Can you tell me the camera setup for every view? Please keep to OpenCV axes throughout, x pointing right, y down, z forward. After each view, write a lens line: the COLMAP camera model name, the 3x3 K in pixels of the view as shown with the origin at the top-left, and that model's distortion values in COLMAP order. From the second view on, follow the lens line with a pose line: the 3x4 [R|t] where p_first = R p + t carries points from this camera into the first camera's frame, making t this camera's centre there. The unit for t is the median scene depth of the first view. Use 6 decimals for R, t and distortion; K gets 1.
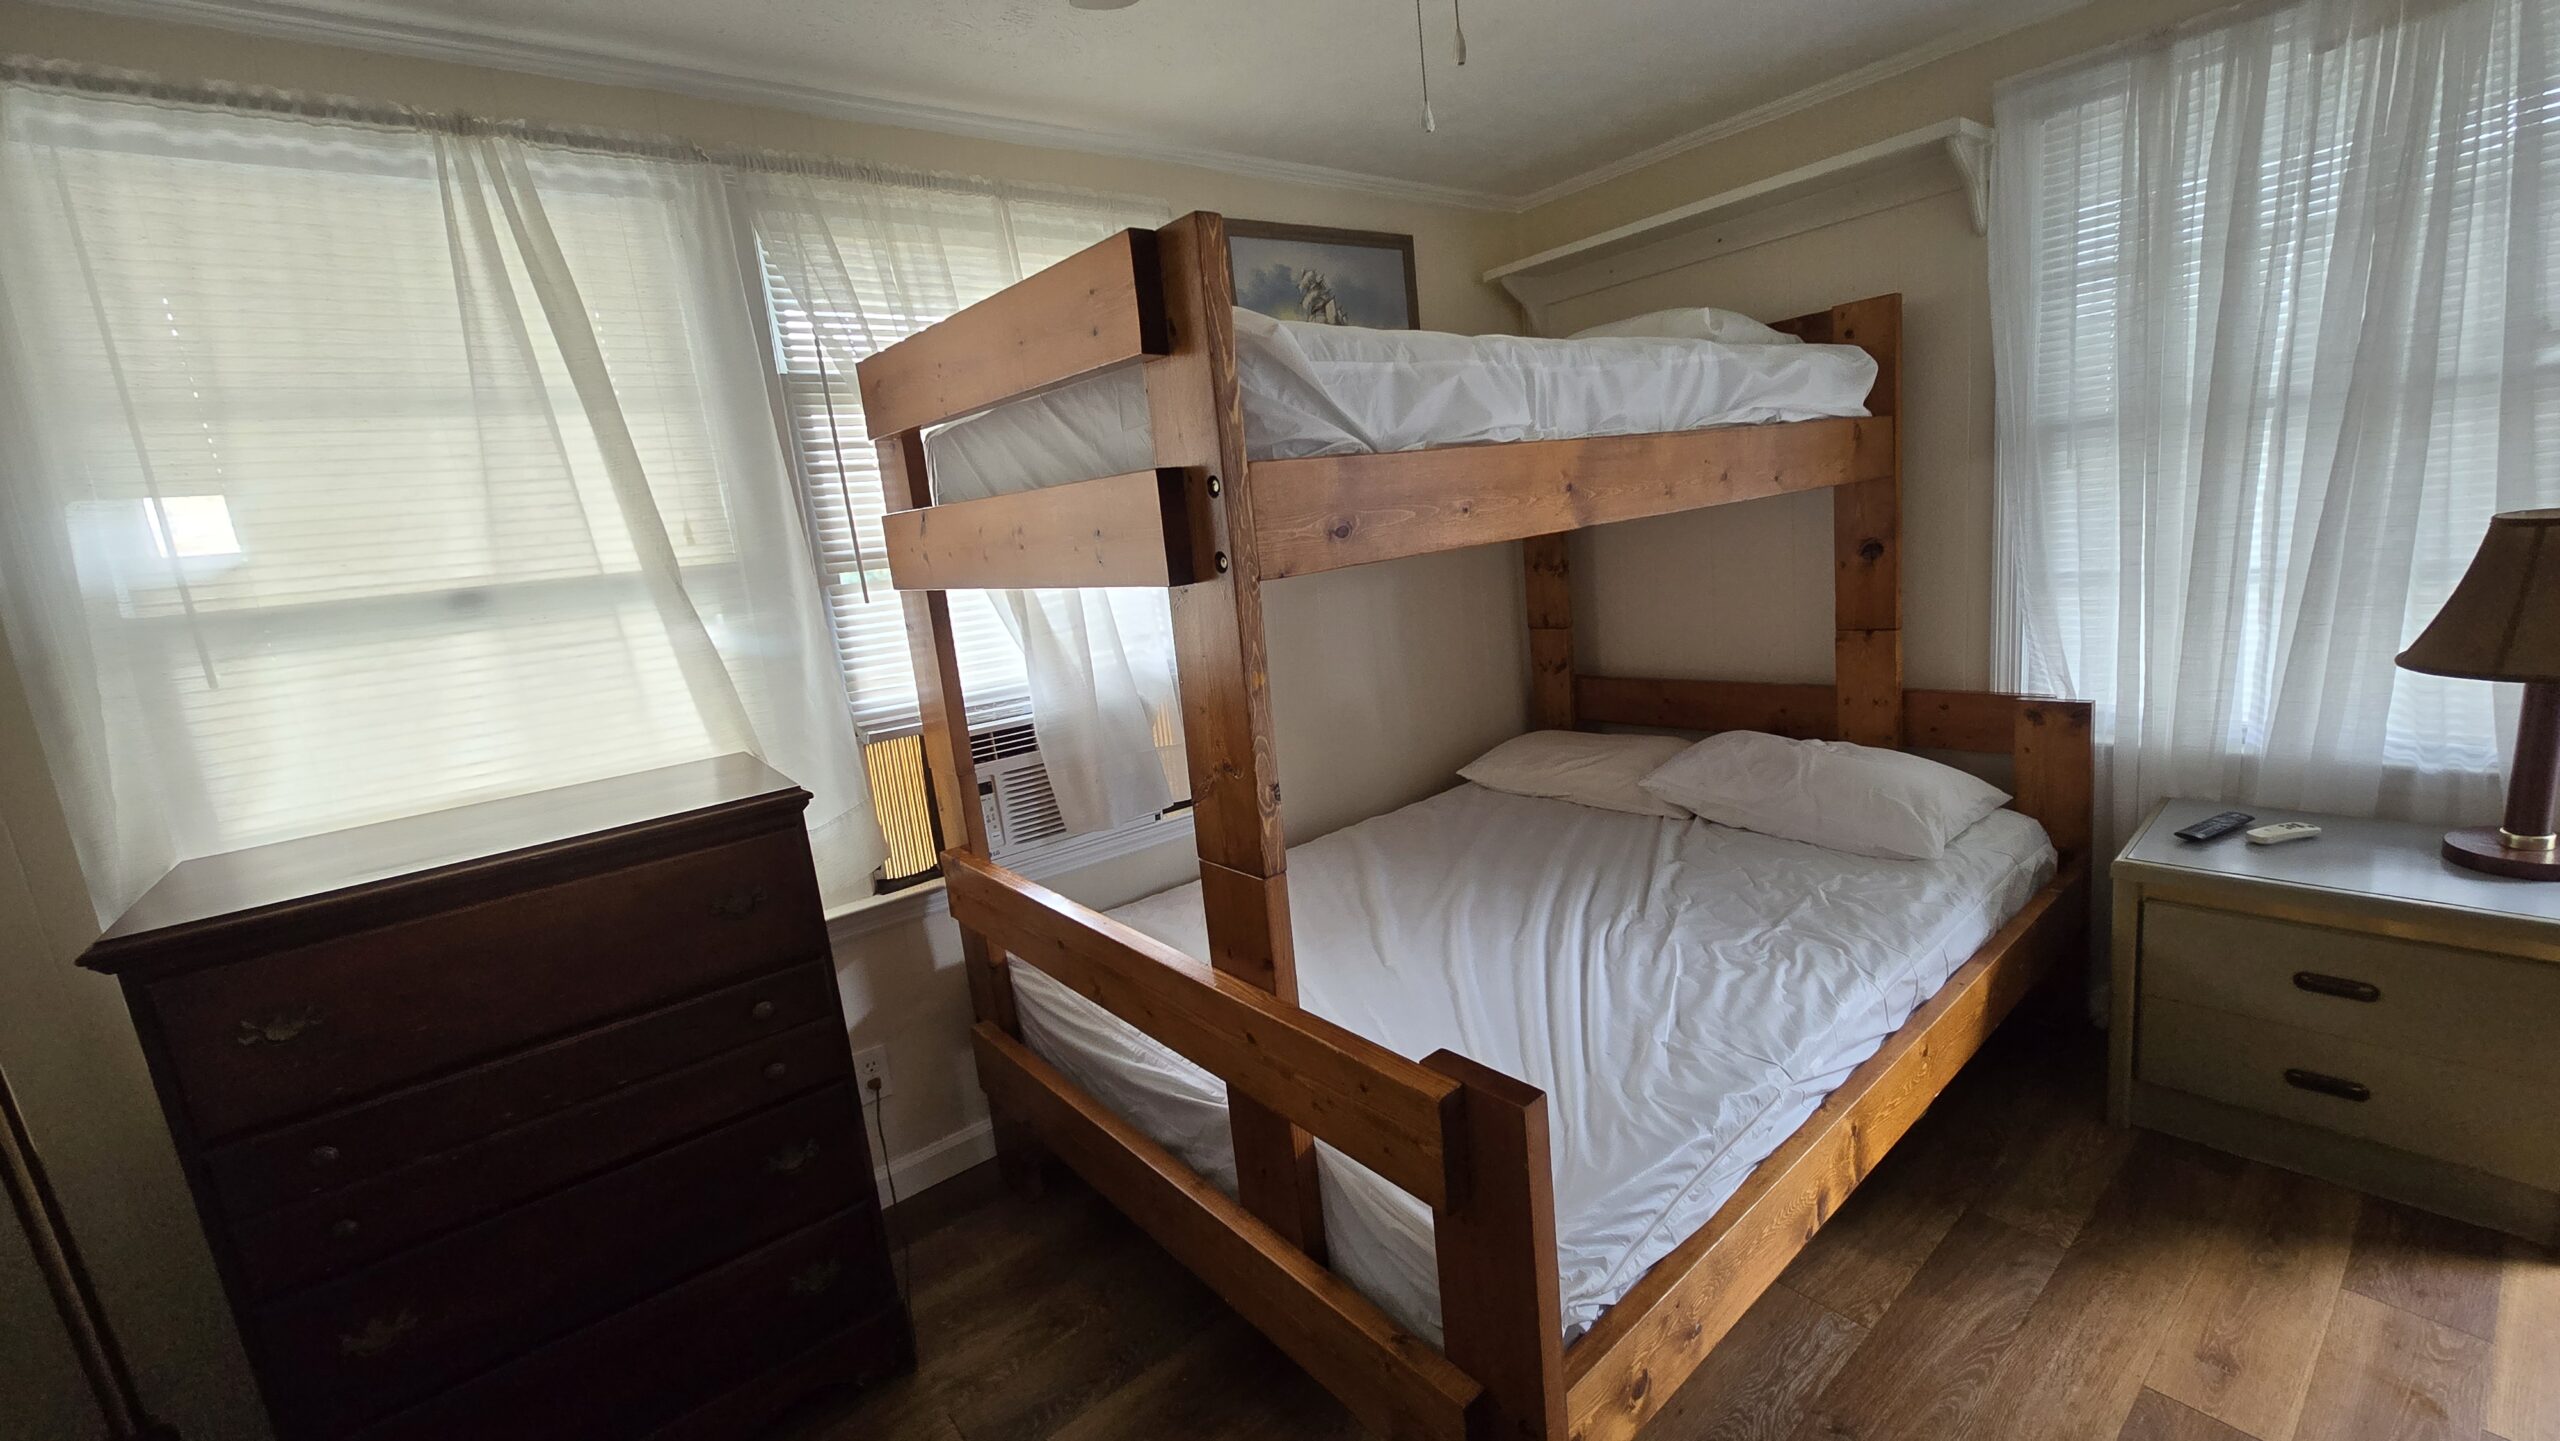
lens RADIAL K [[997.5, 0, 1280.0], [0, 997.5, 720.5], [0, 0, 1]] dist [0.013535, -0.005771]
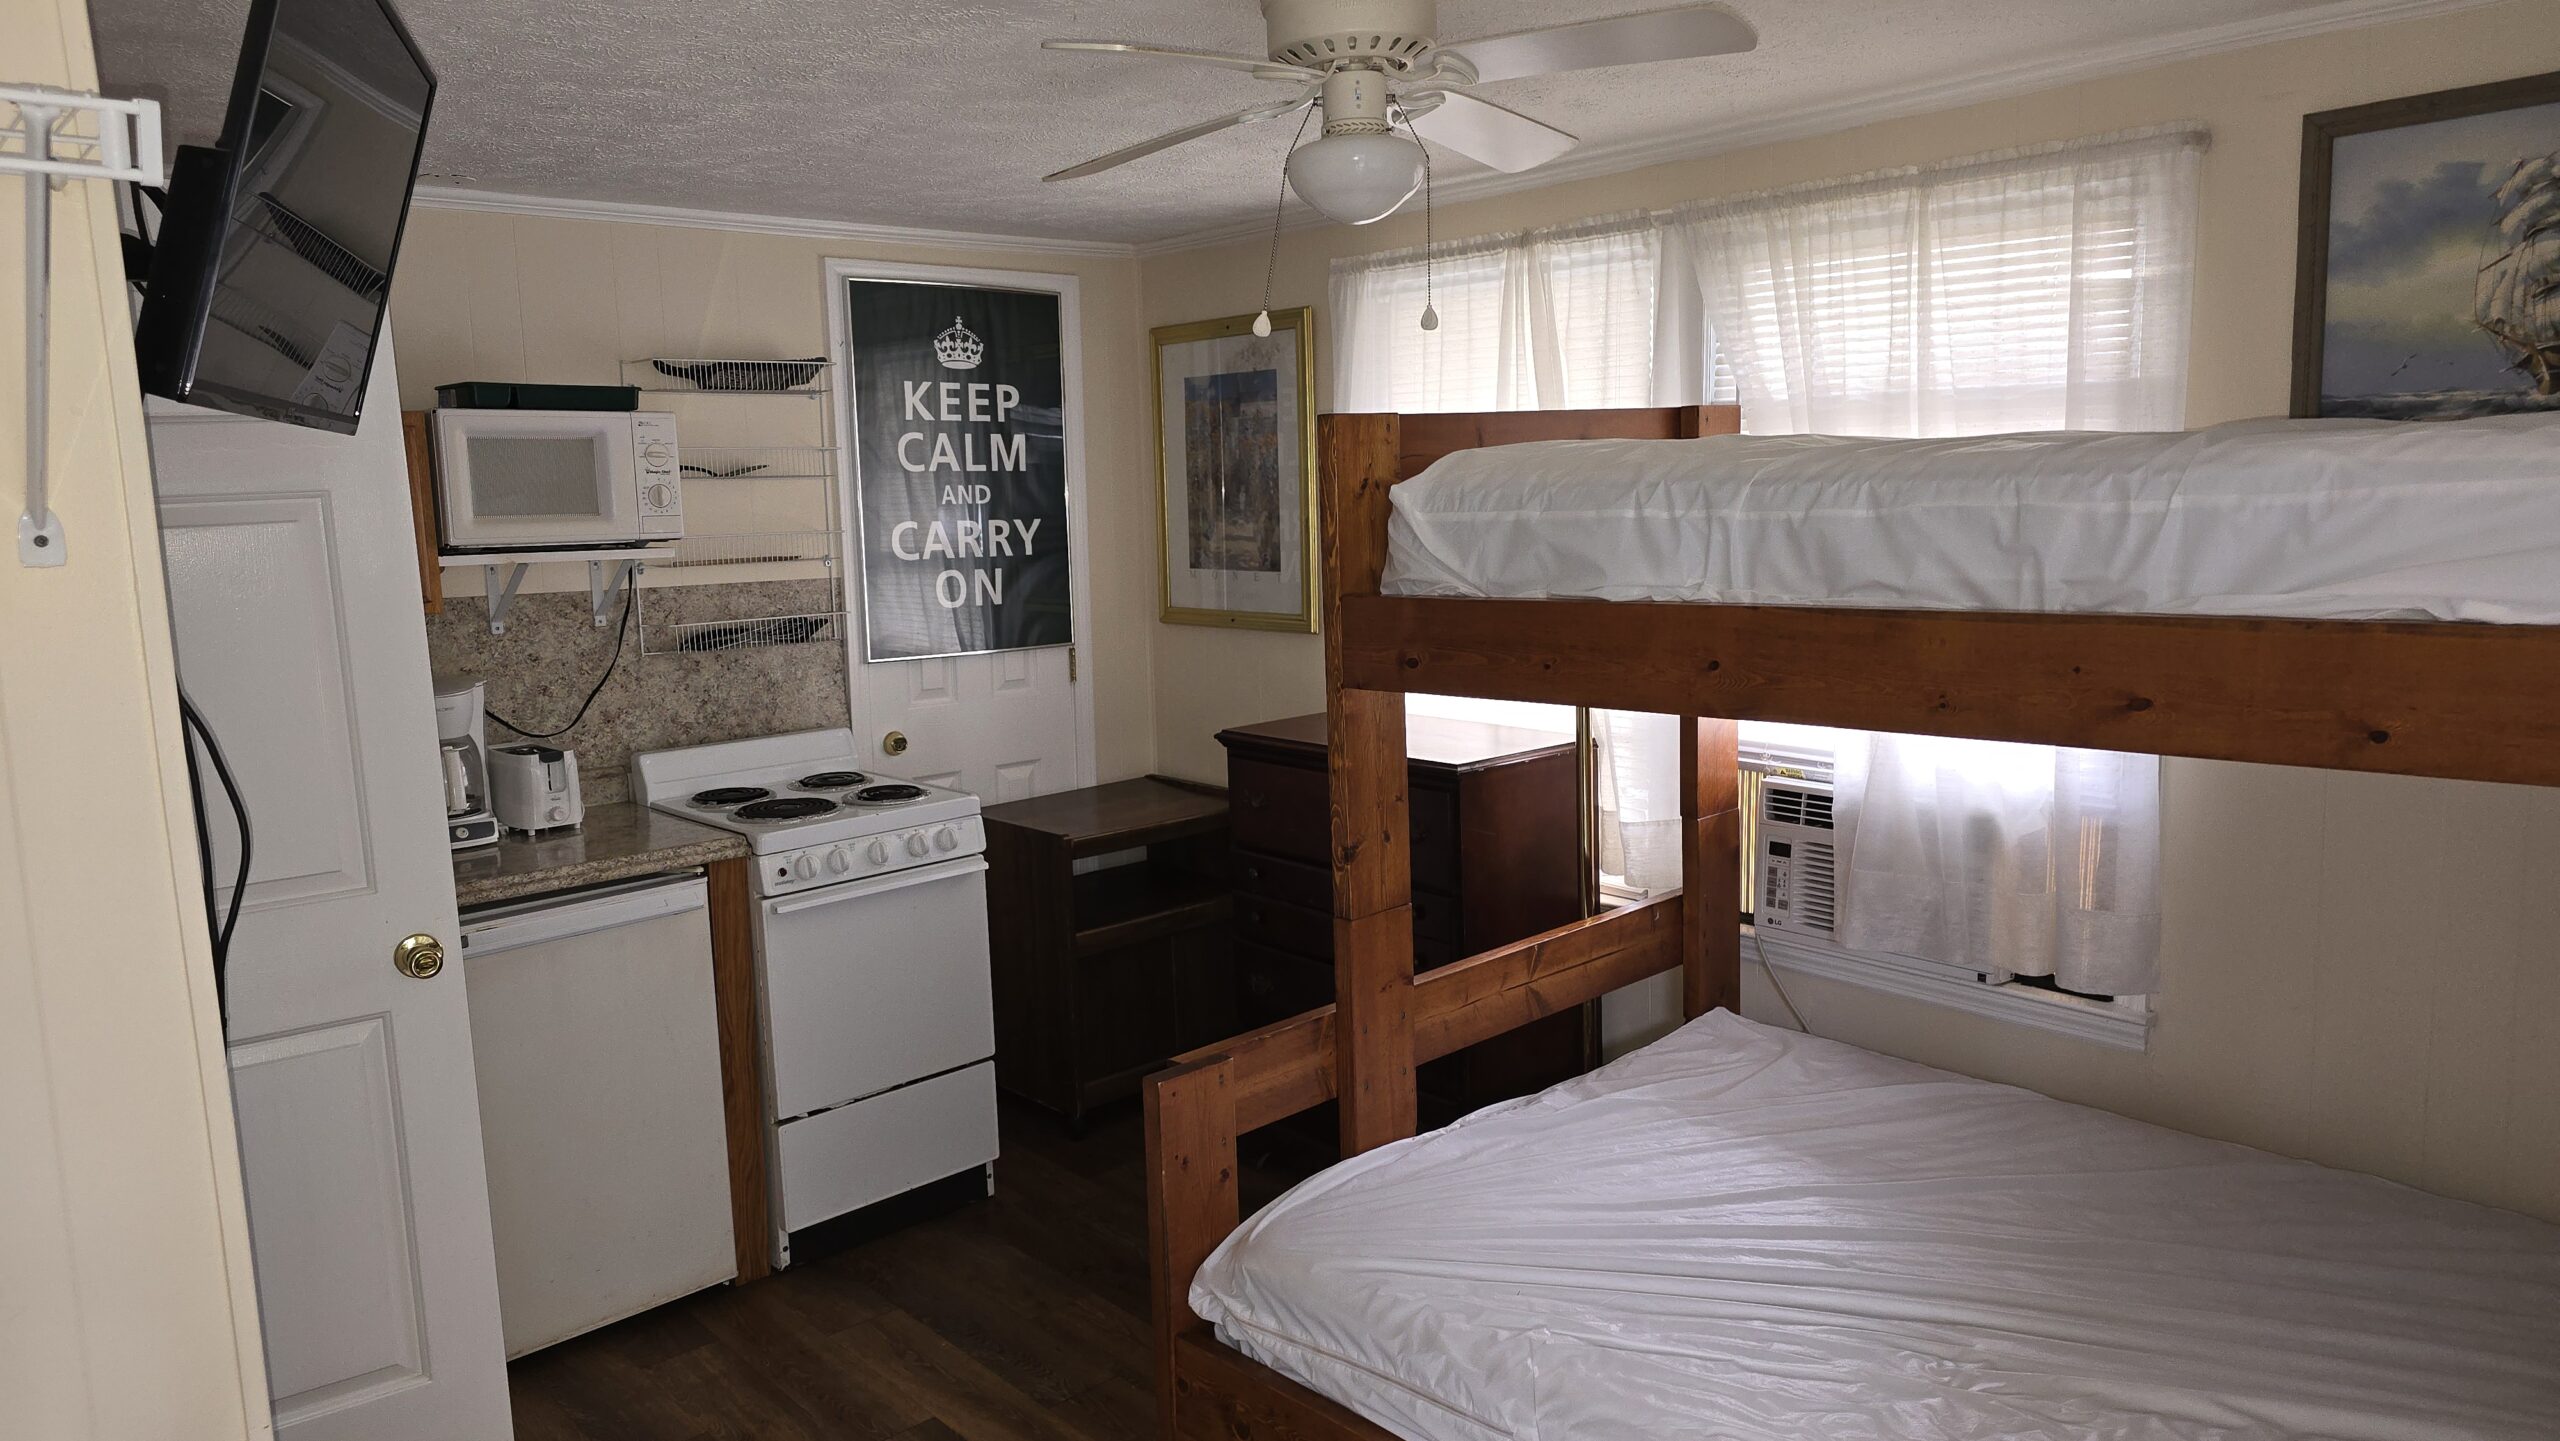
lens RADIAL K [[1620.4, 0, 1272.8], [0, 1620.4, 676.7], [0, 0, 1]] dist [0.018063, -0.003106]
pose [[0.099573, 0.218321, -0.970784, 1.304983], [-0.180854, 0.963353, 0.198099, -0.360501], [0.978456, 0.155845, 0.135408, 0.417354]]
